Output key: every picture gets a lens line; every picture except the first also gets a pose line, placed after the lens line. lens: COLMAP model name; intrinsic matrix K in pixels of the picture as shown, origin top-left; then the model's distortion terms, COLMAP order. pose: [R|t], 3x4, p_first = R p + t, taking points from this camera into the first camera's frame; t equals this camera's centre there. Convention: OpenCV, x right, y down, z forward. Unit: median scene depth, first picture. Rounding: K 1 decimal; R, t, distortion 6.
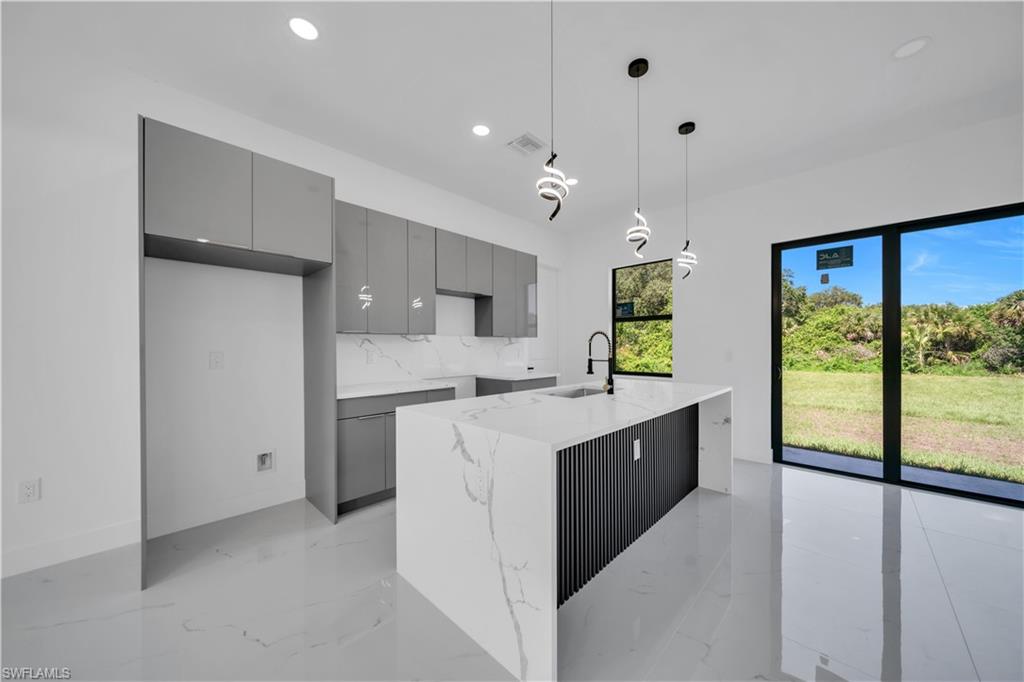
lens RADIAL K [[352.6, 0, 514.0], [0, 352.6, 347.1], [0, 0, 1]] dist [0.001421, -0.001371]
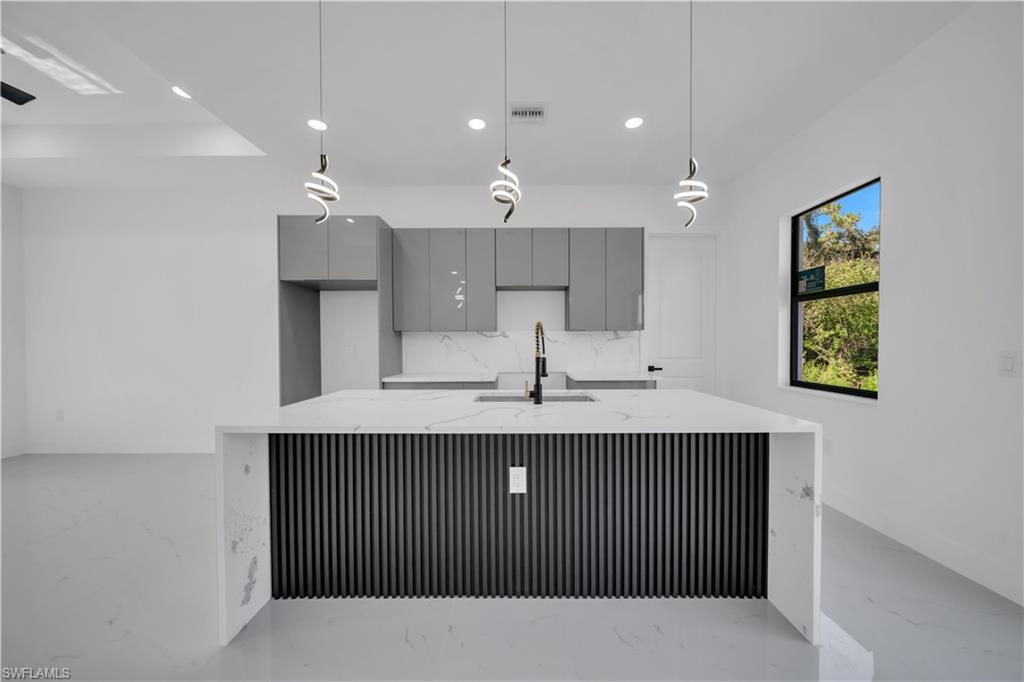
lens RADIAL K [[352.6, 0, 514.2], [0, 352.6, 346.4], [0, 0, 1]] dist [0.001421, -0.001371]
pose [[0.697343, 0.007739, -0.716696, 0.468799], [0.001340, 0.999926, 0.012101, -0.000817], [0.716737, -0.009399, 0.697281, 0.255077]]
